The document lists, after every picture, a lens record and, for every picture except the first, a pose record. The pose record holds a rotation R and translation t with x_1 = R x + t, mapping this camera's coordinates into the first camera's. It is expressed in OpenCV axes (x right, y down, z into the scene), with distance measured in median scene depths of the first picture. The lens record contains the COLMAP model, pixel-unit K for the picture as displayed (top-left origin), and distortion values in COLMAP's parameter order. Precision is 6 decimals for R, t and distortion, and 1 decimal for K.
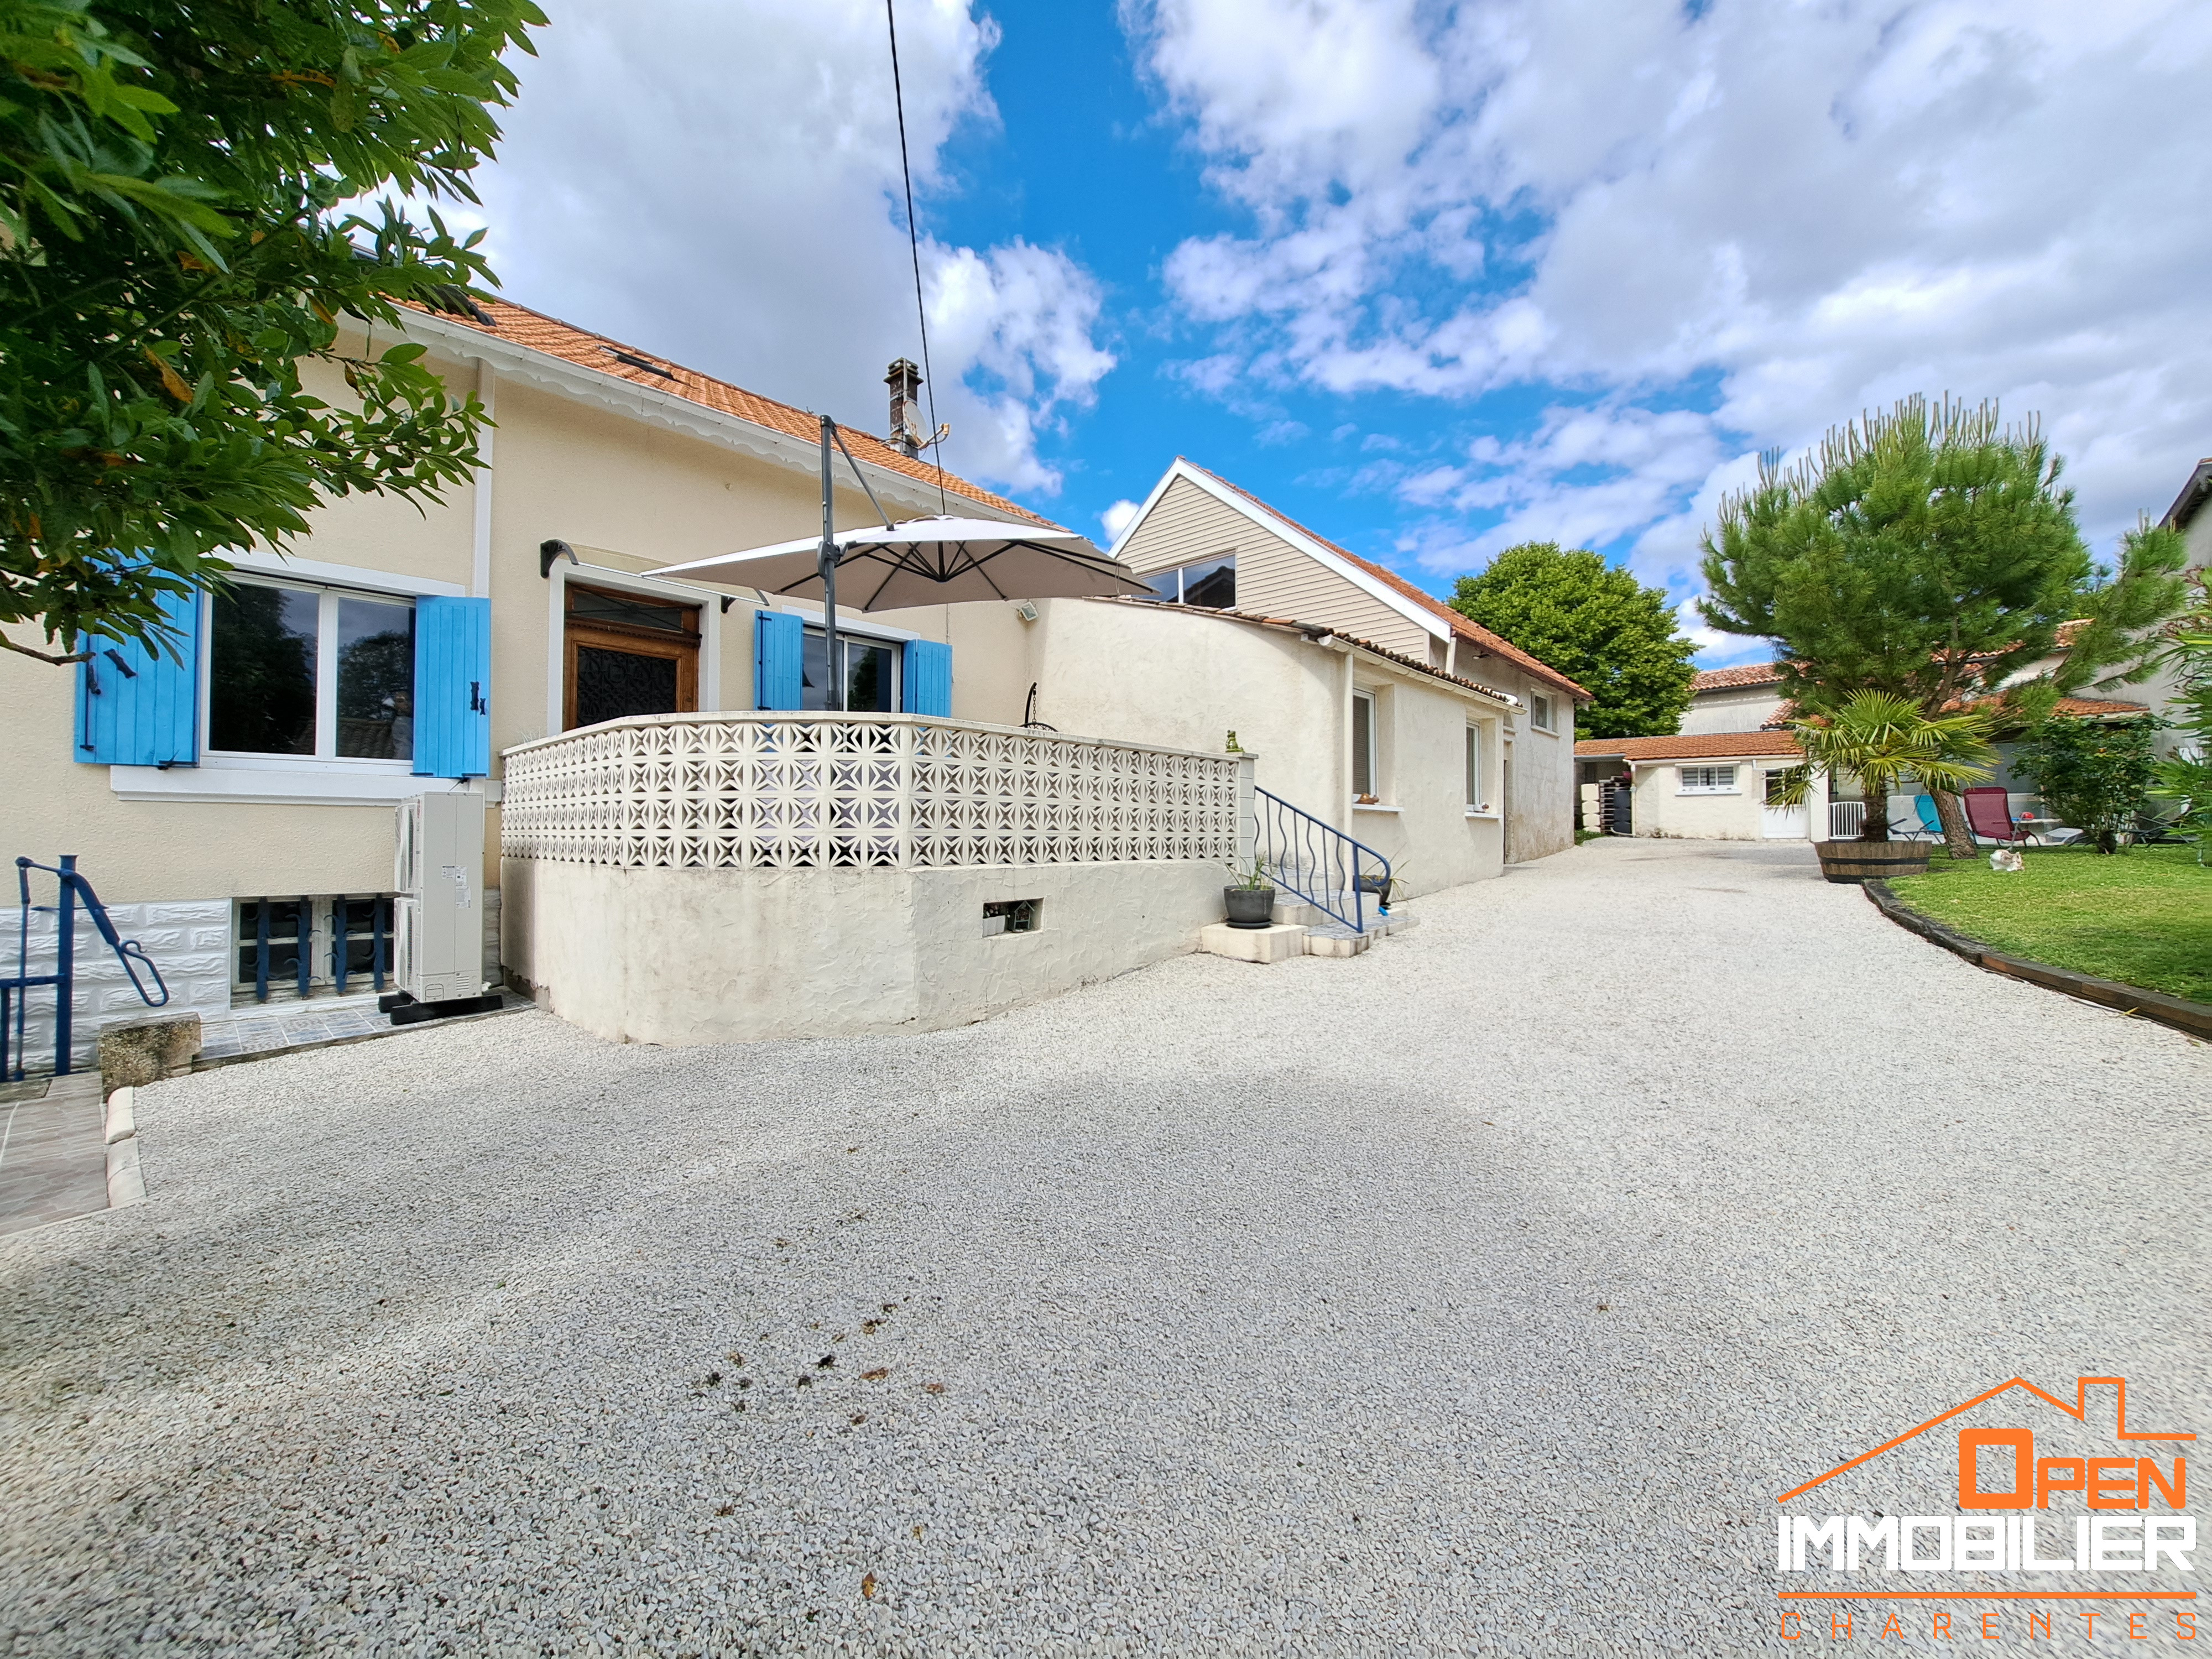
lens RADIAL K [[876.7, 0, 1101.4], [0, 876.7, 825.3], [0, 0, 1]] dist [0.001964, -0.007732]
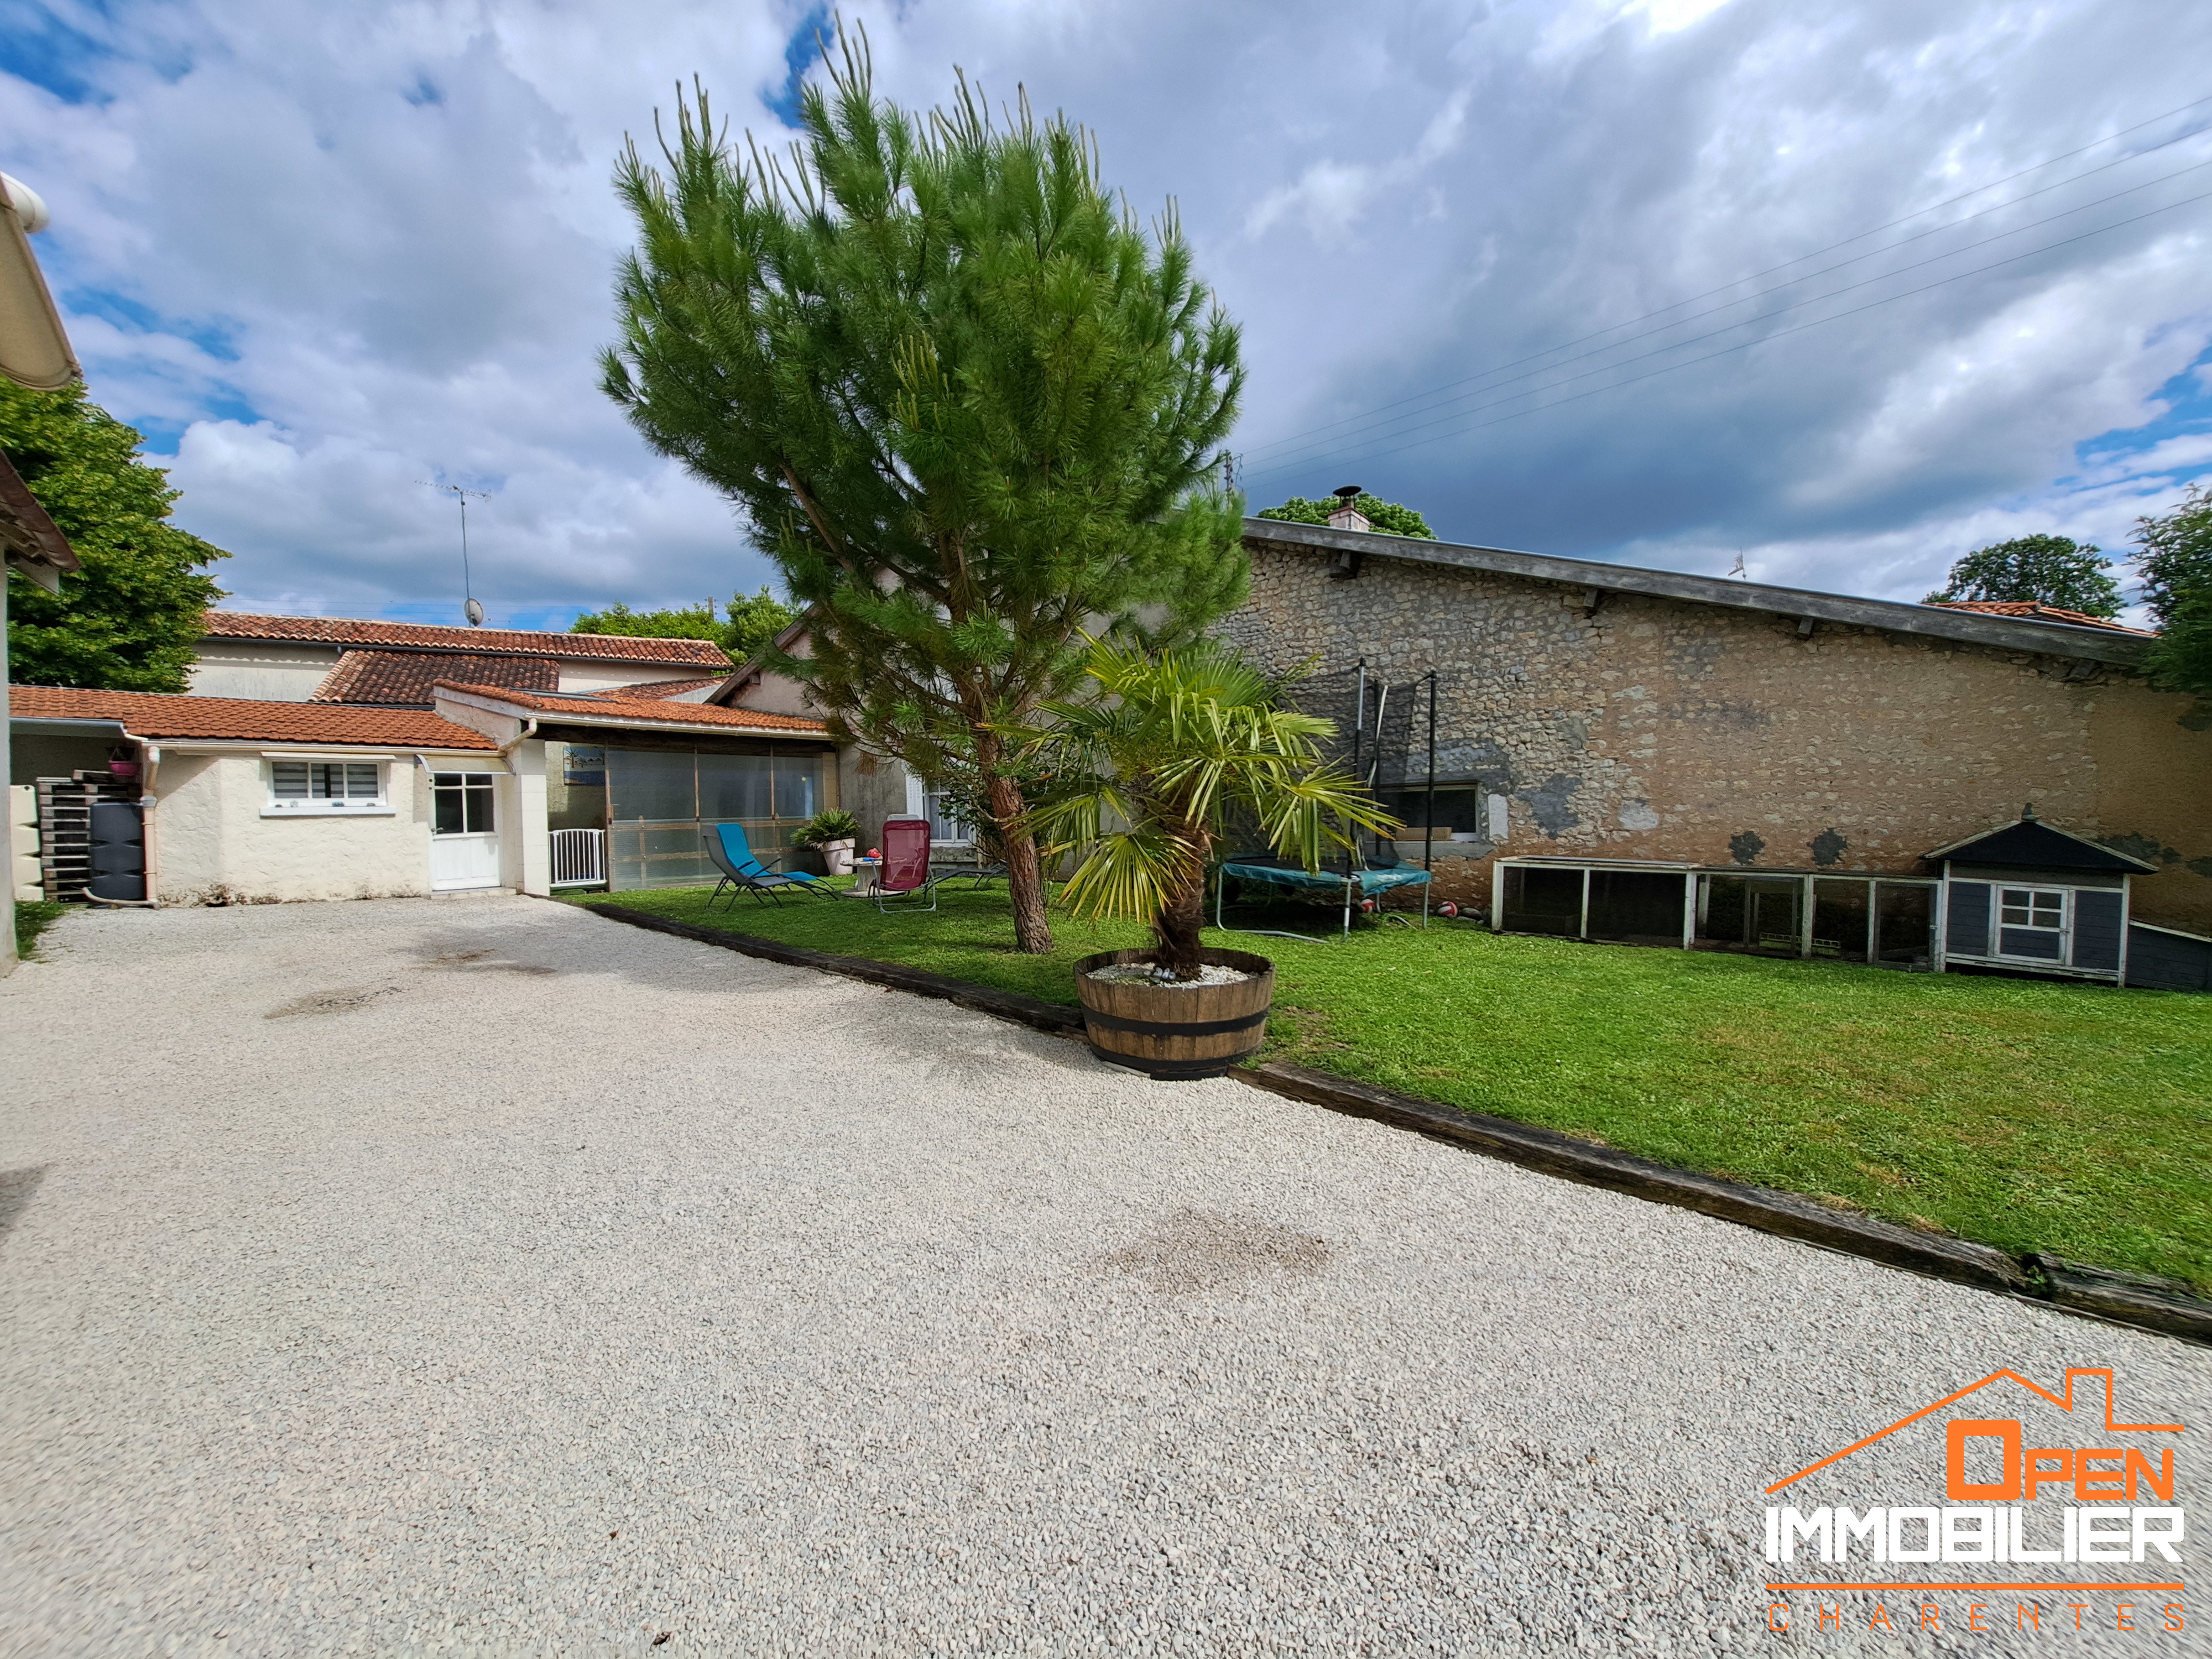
lens RADIAL K [[885.0, 0, 1106.0], [0, 885.0, 829.5], [0, 0, 1]] dist [0.001006, 0.000116]
pose [[0.116019, -0.017066, 0.993100, 0.210860], [0.012666, 0.999797, 0.015701, -0.027452], [-0.993166, 0.010757, 0.116211, 0.456747]]
